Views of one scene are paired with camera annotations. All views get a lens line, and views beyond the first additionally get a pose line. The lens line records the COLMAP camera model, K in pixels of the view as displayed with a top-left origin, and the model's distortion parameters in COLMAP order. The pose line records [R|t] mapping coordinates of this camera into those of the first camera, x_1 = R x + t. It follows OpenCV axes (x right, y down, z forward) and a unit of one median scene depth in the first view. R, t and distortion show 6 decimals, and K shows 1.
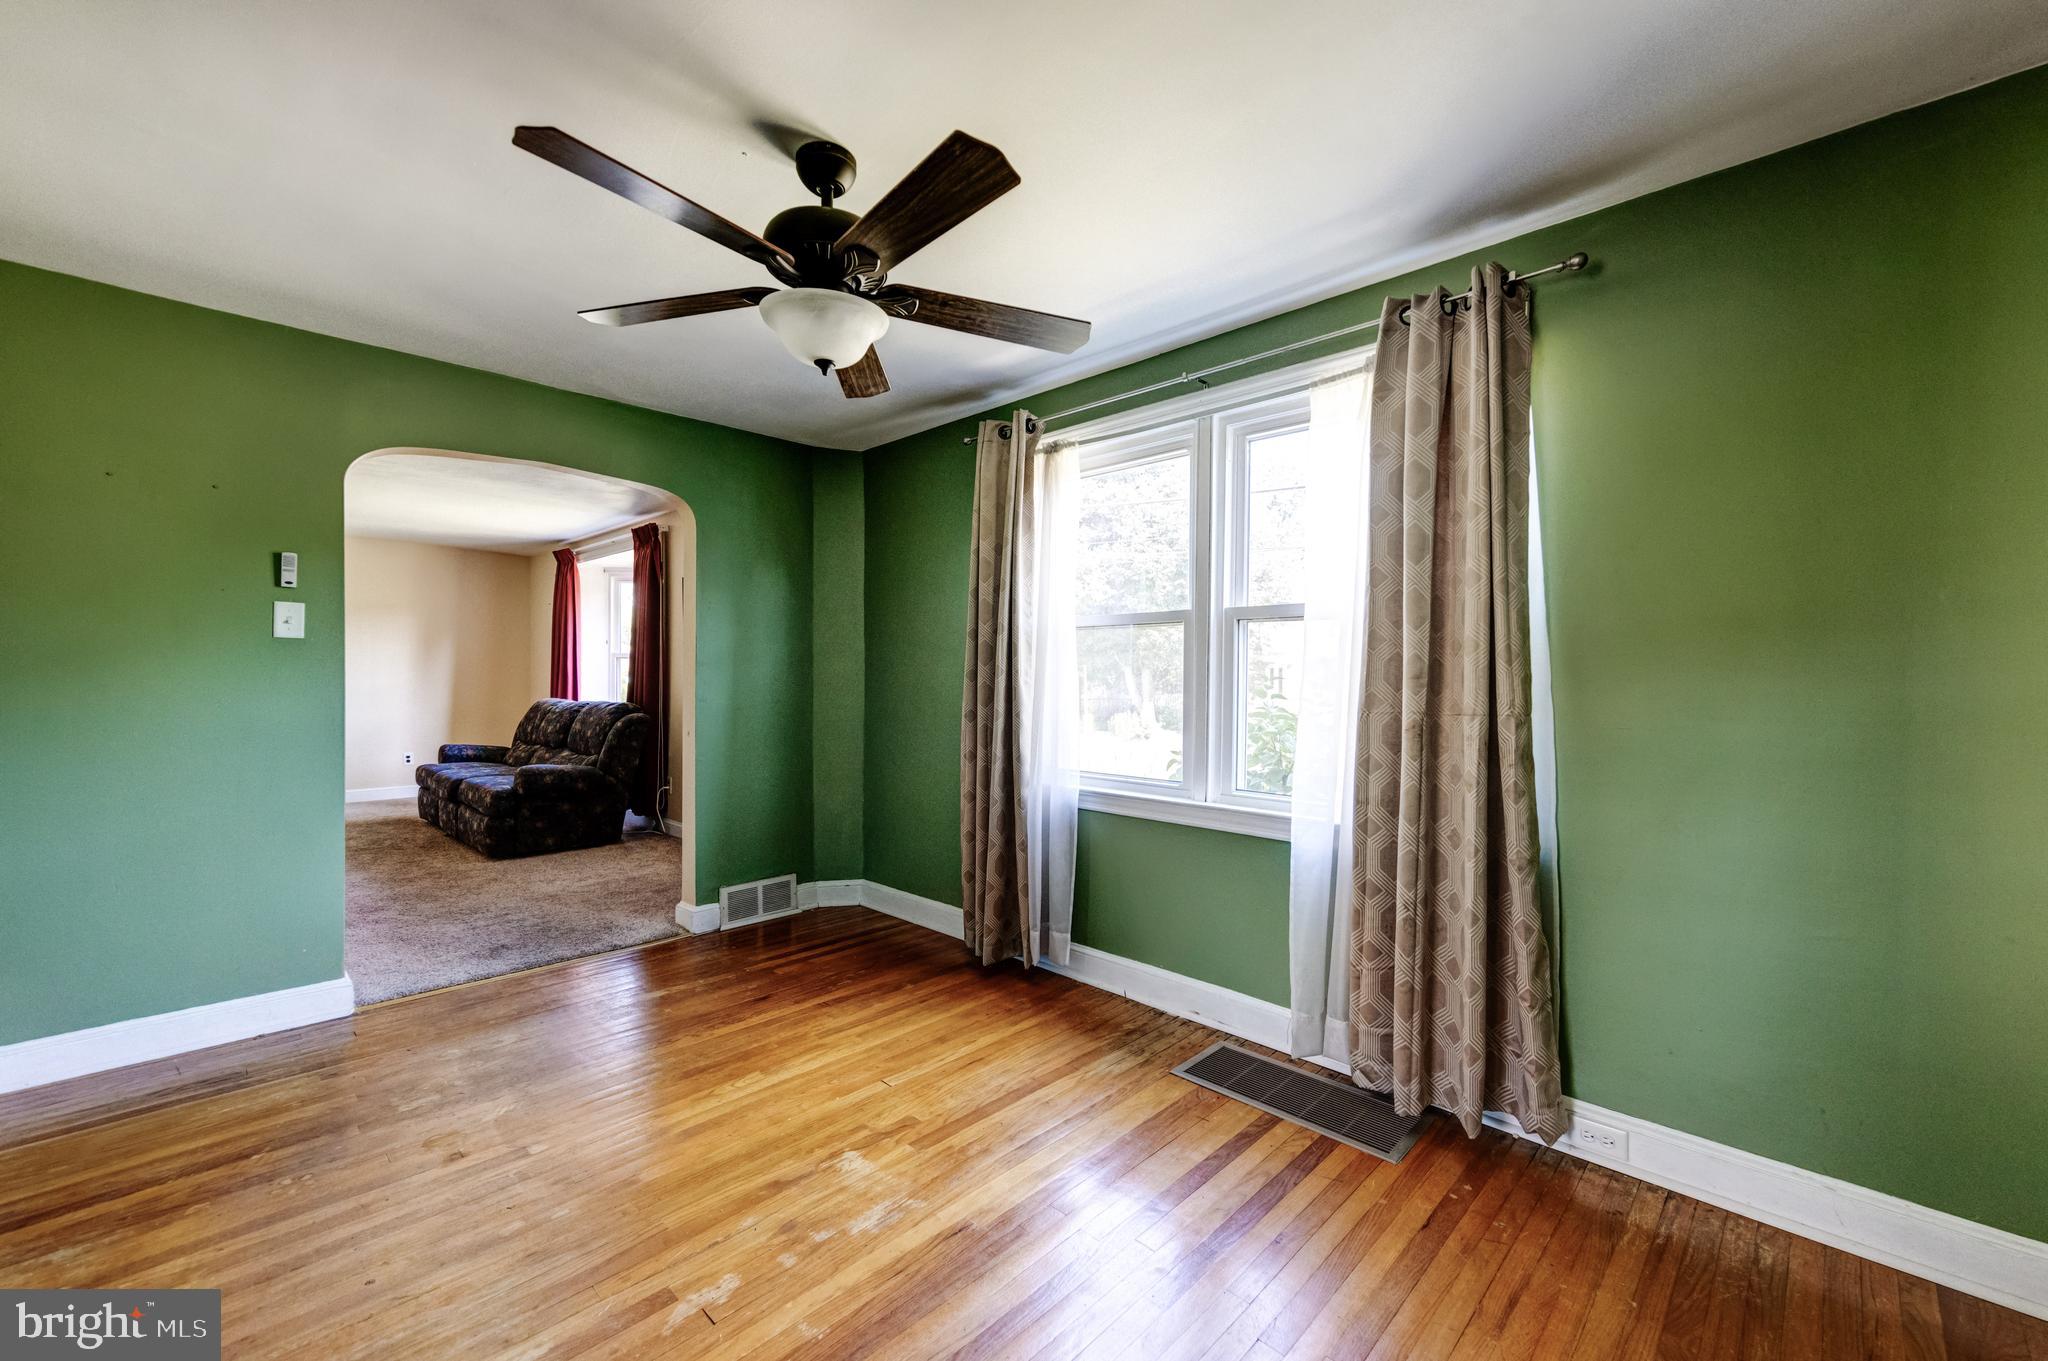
lens RADIAL K [[822.9, 0, 1026.6], [0, 822.9, 675.3], [0, 0, 1]] dist [0.000767, 0.000054]
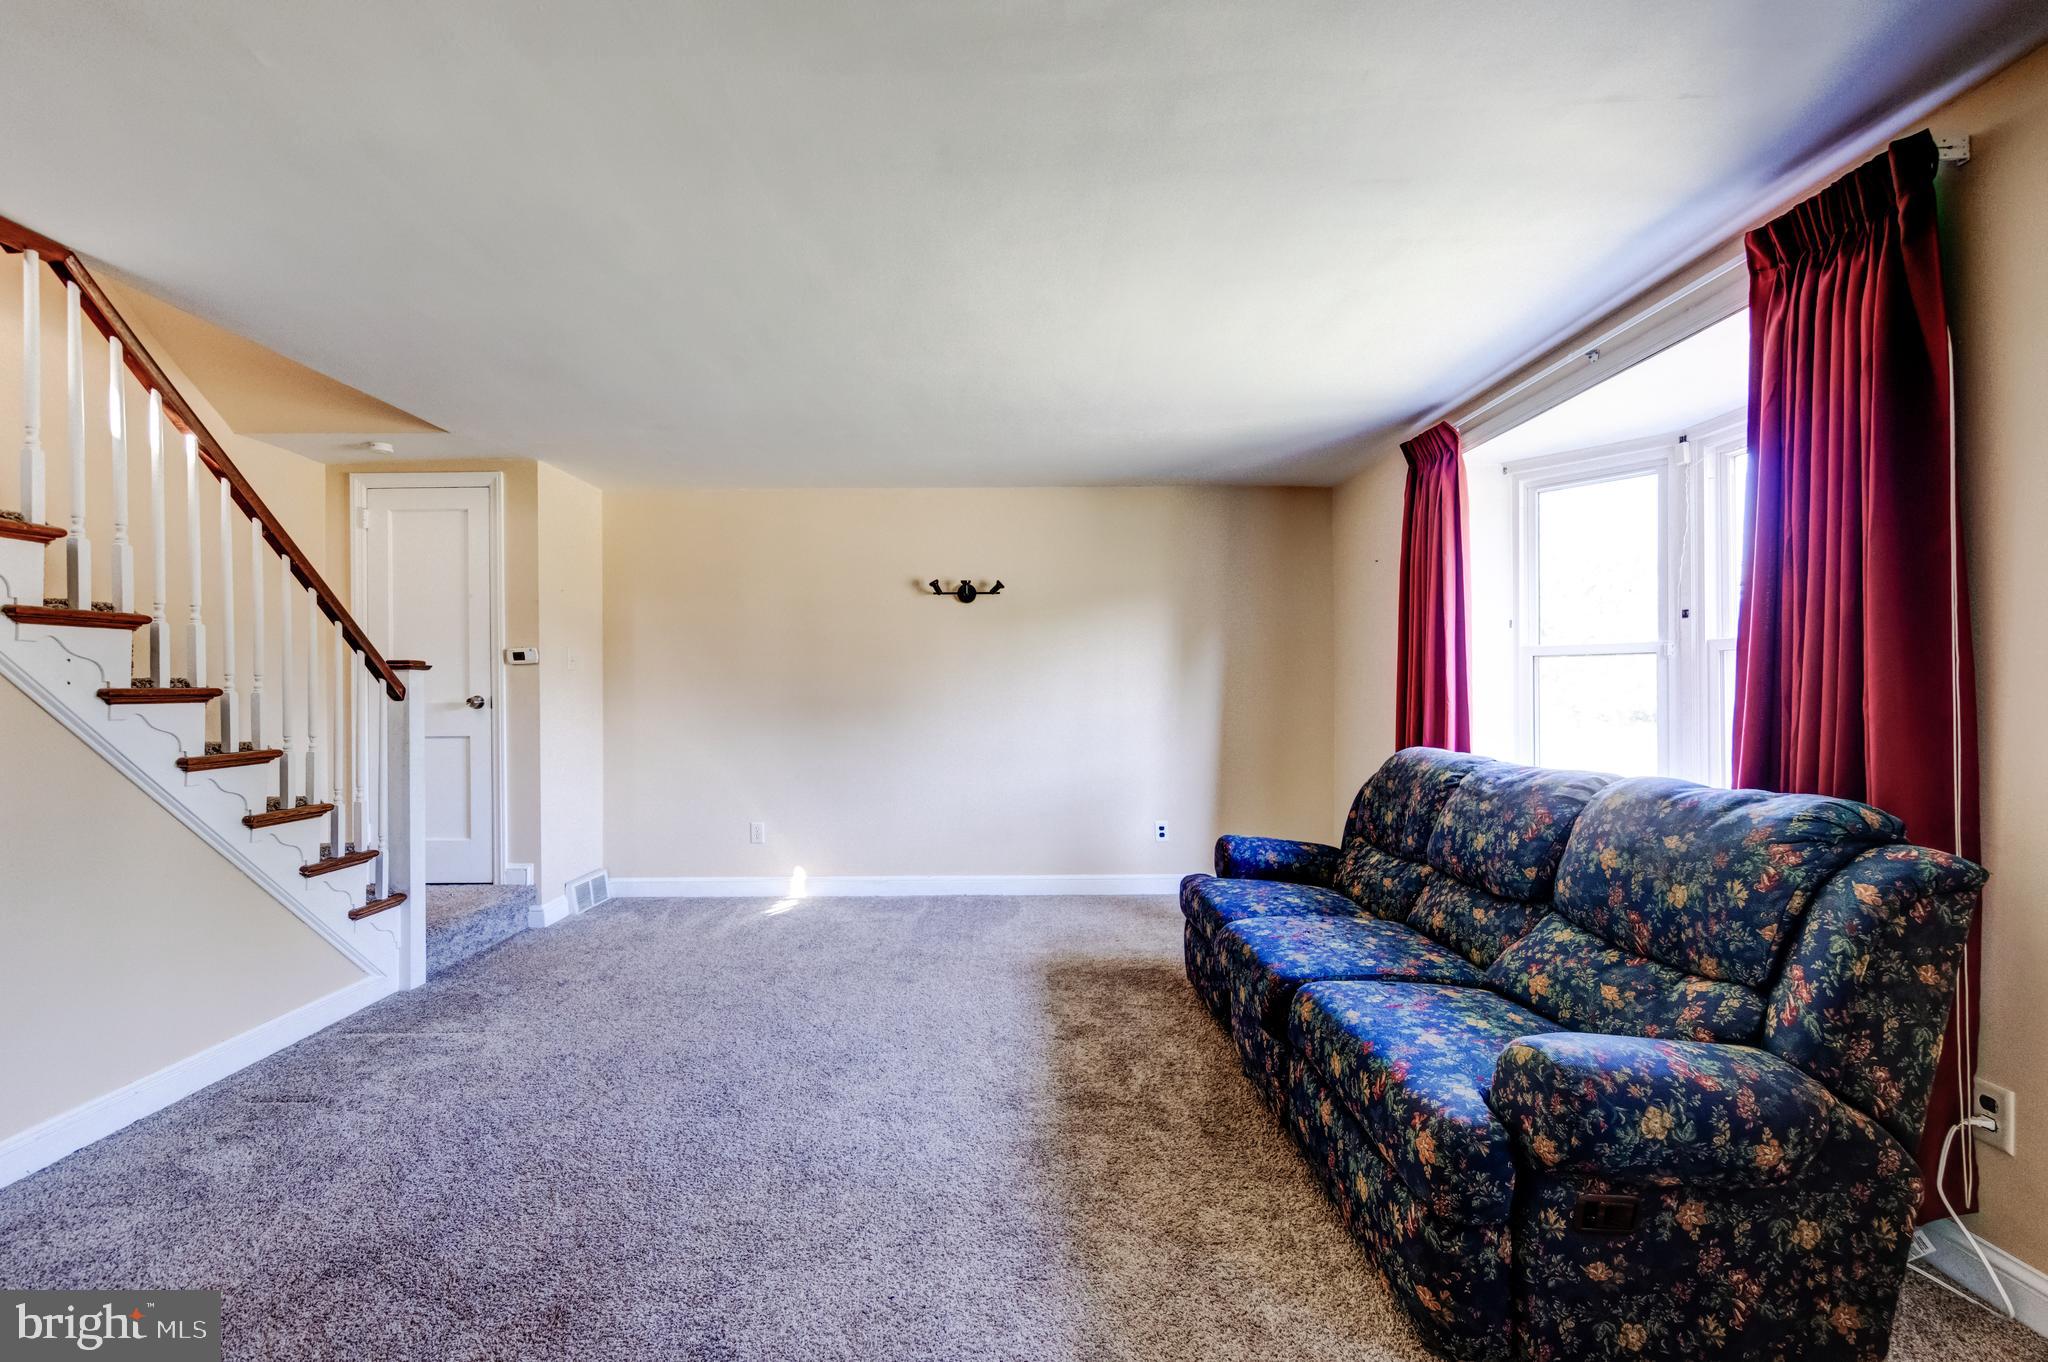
lens RADIAL K [[822.9, 0, 1024.6], [0, 822.9, 691.0], [0, 0, 1]] dist [0.000767, 0.000054]
pose [[0.703290, -0.004025, -0.710891, -1.157140], [0.002361, 0.999992, -0.003326, -0.006058], [0.710899, 0.000661, 0.703294, 1.487024]]
